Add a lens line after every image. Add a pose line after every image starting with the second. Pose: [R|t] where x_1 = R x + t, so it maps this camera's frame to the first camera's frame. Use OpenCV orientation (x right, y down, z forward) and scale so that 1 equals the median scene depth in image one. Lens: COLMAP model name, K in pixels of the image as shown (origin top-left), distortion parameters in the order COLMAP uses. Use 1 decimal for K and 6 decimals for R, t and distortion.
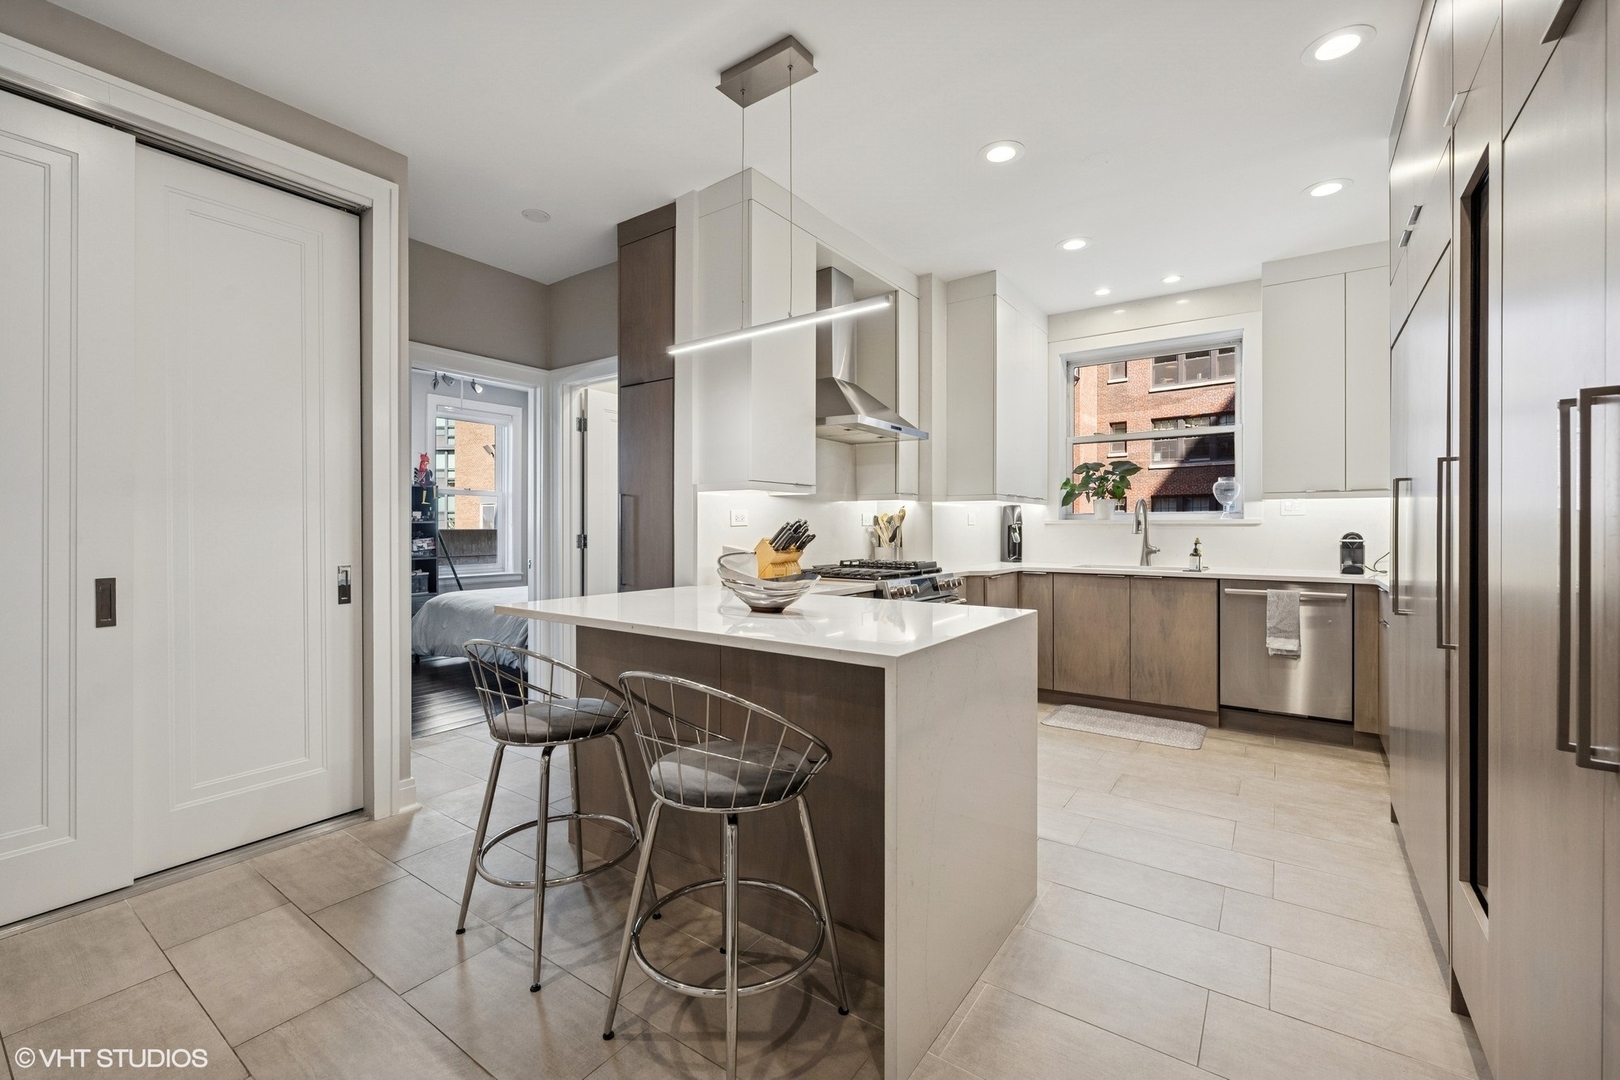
lens RADIAL K [[685.6, 0, 800.1], [0, 685.6, 528.7], [0, 0, 1]] dist [0.004073, -0.000802]
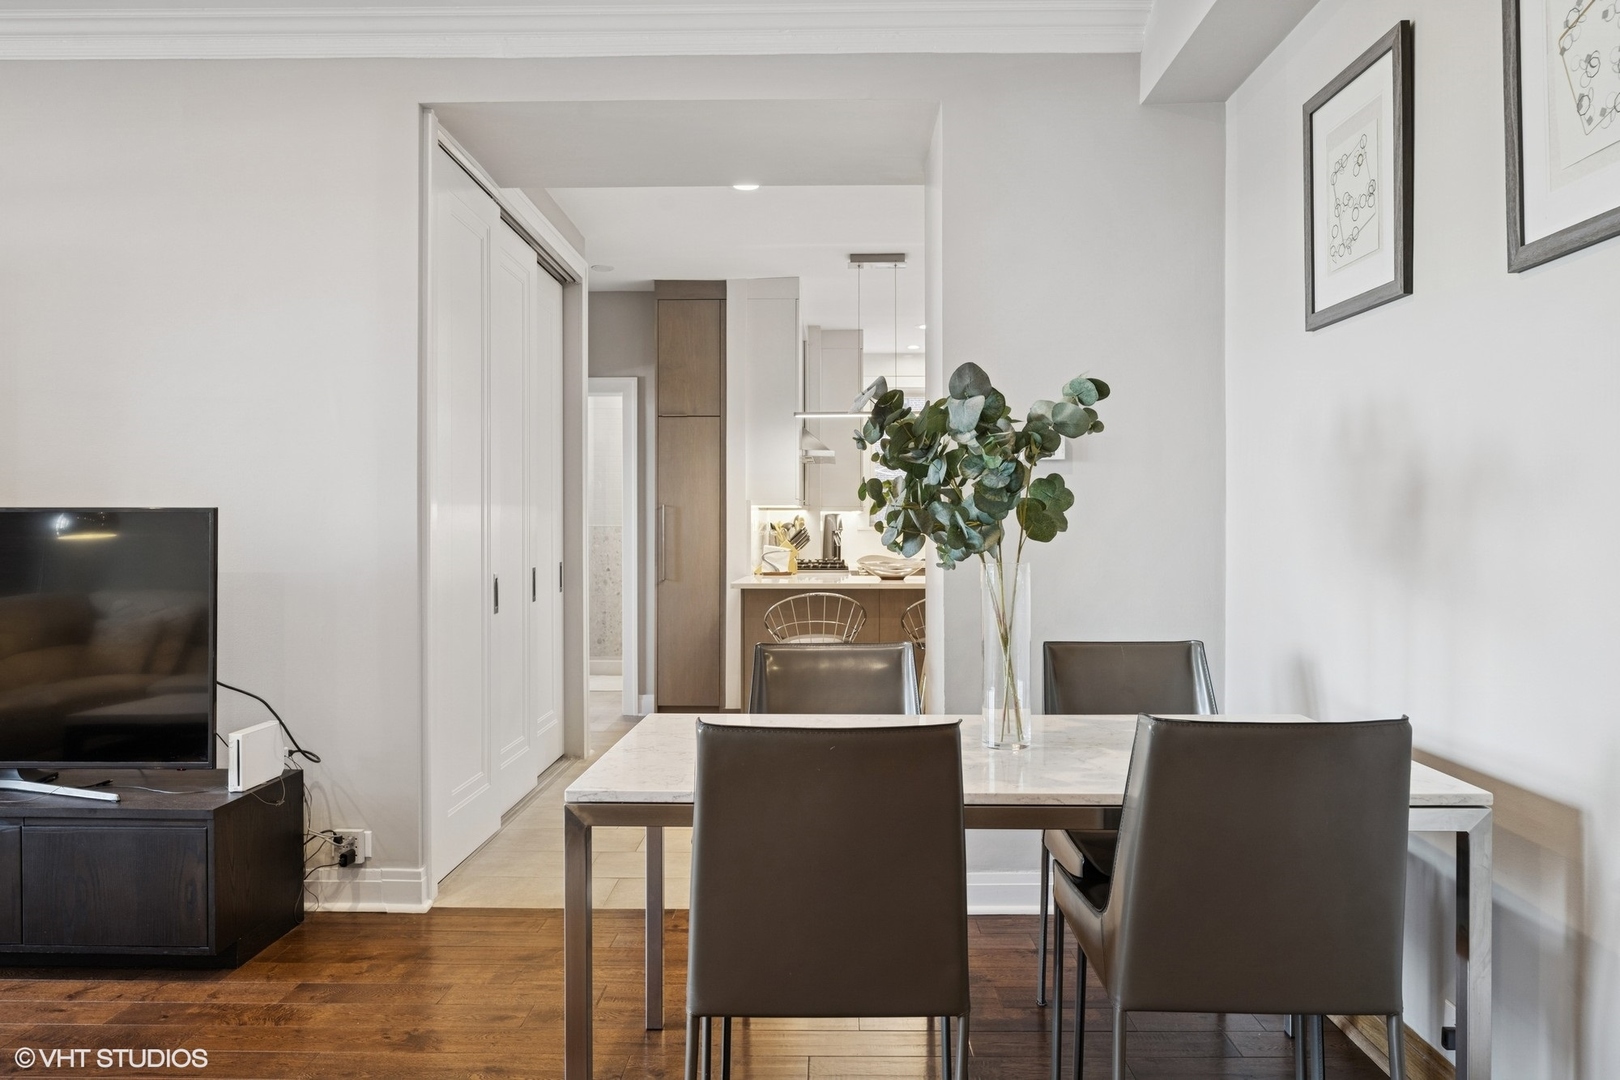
lens RADIAL K [[1100.8, 0, 813.1], [0, 1100.8, 539.6], [0, 0, 1]] dist [-0.003025, 0.005323]
pose [[0.817373, -0.001368, 0.576107, -1.095226], [-0.002935, 0.999974, 0.006537, -0.002785], [-0.576101, -0.007034, 0.817348, -0.699484]]
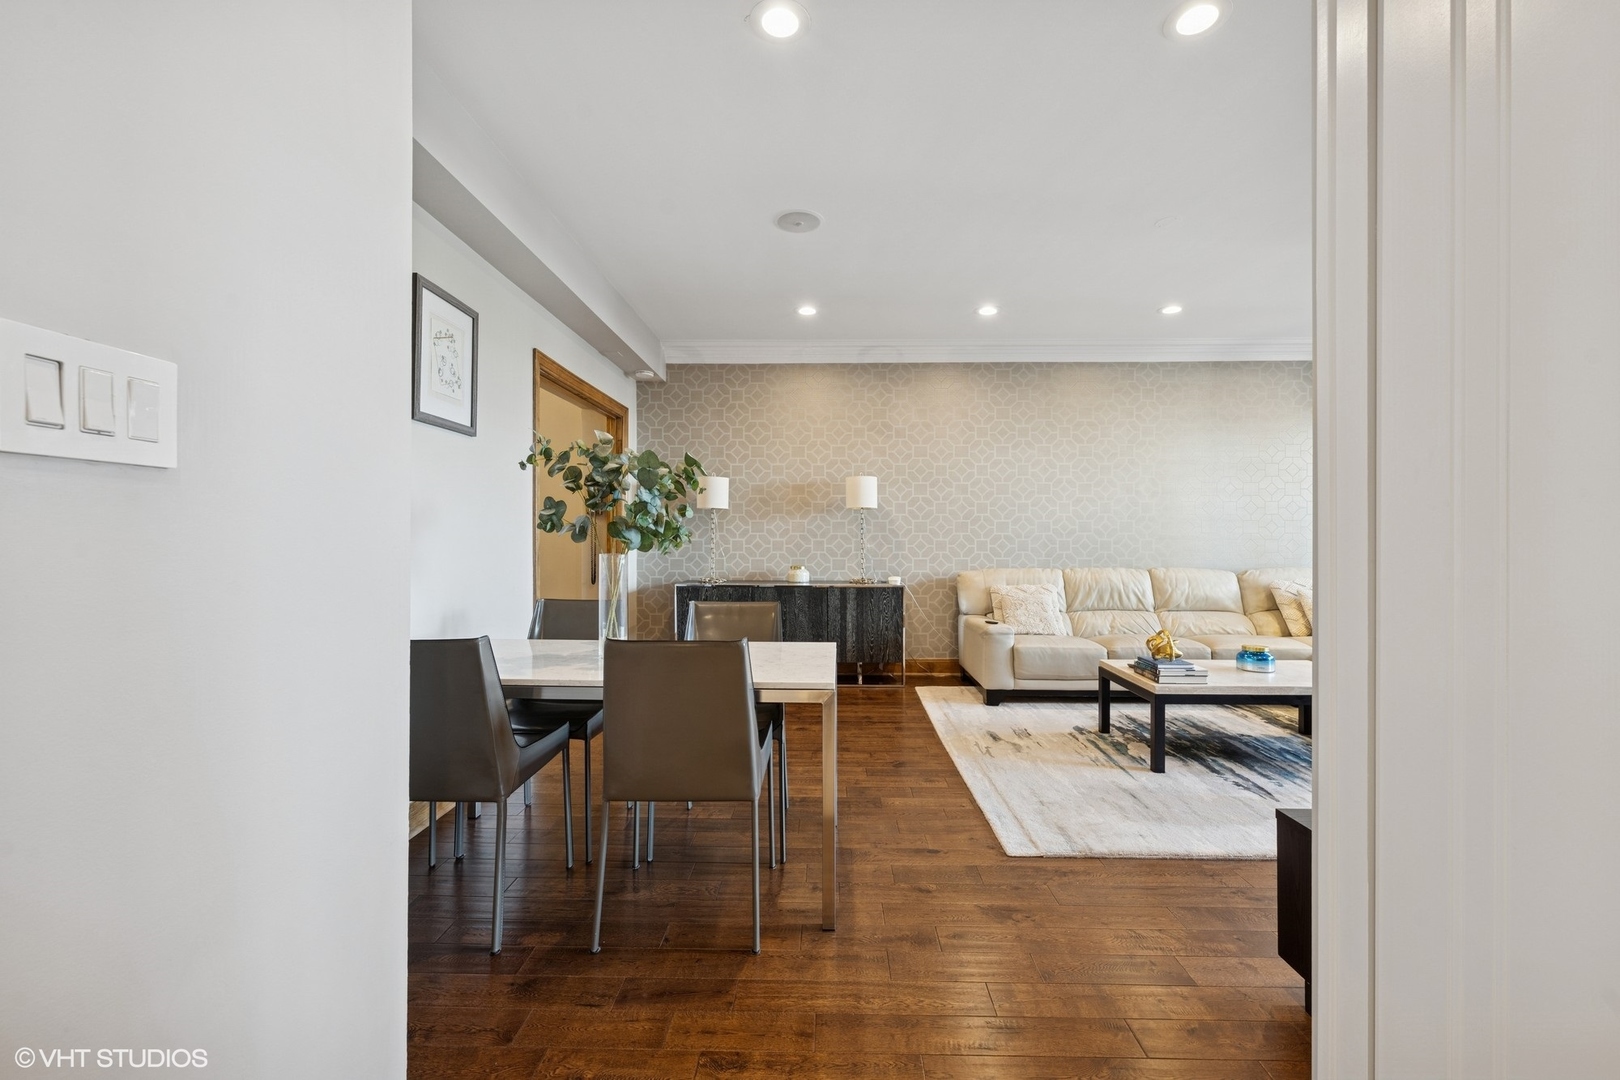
lens RADIAL K [[658.1, 0, 809.7], [0, 658.1, 540.0], [0, 0, 1]] dist [-0.002506, 0.000193]
pose [[-0.825495, 0.001702, -0.564407, -0.438021], [0.001789, 0.999998, 0.000399, -0.000579], [0.564406, -0.000680, -0.825497, 0.400229]]
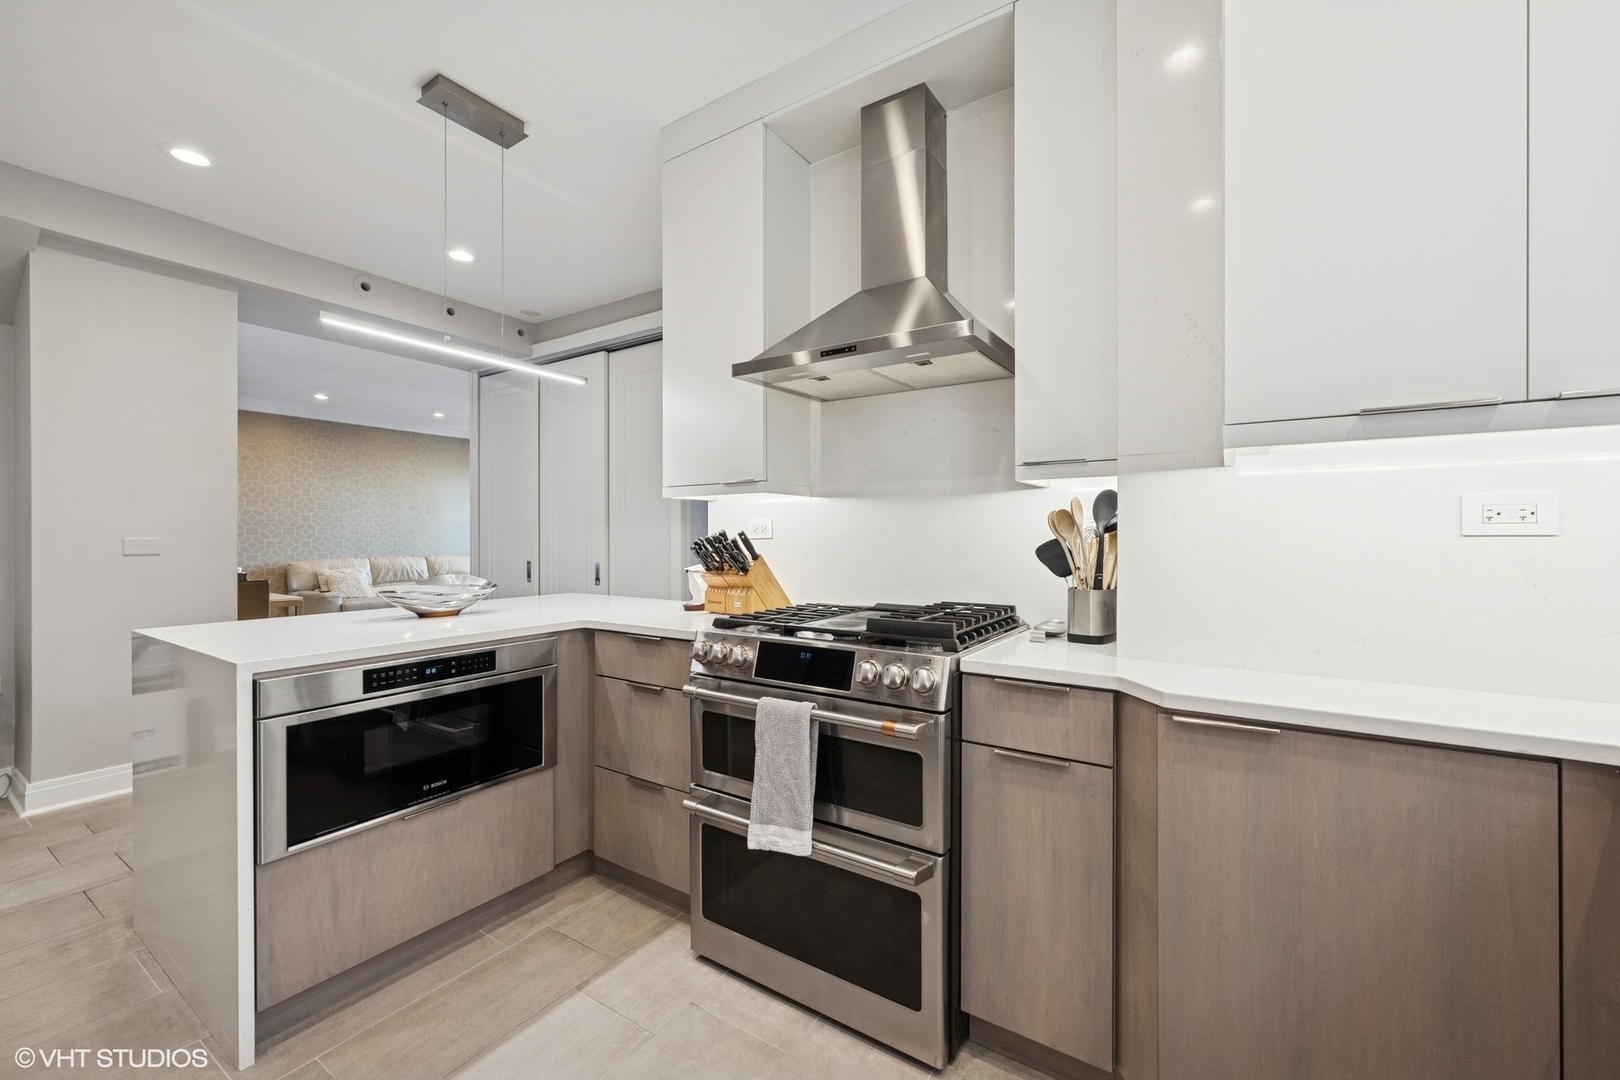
lens RADIAL K [[658.1, 0, 823.3], [0, 658.1, 534.7], [0, 0, 1]] dist [-0.002506, 0.000193]
pose [[0.058945, -0.004562, -0.998251, 0.710982], [0.008586, 0.999955, -0.004063, 0.006003], [0.998224, -0.008331, 0.058982, 0.988694]]
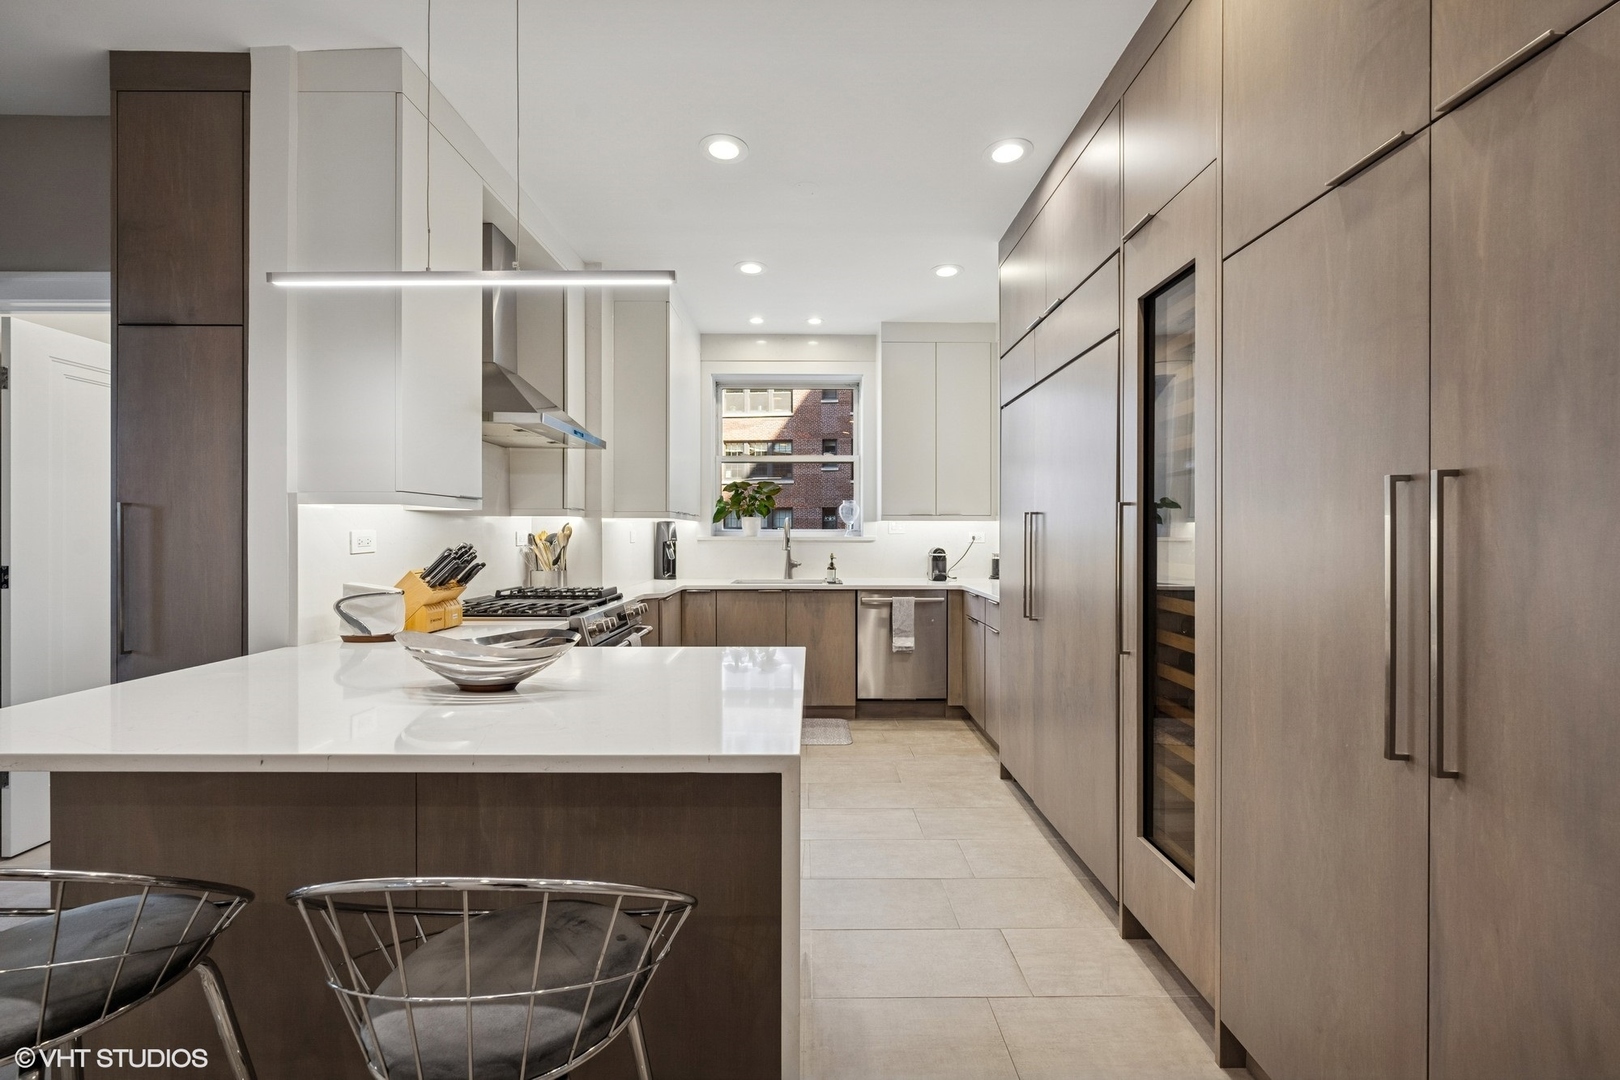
lens RADIAL K [[658.1, 0, 812.9], [0, 658.1, 536.5], [0, 0, 1]] dist [-0.002506, 0.000193]
pose [[0.806214, -0.002599, 0.591618, -0.106187], [0.000855, 0.999994, 0.003227, -0.020980], [-0.591623, -0.002095, 0.806212, 0.166100]]
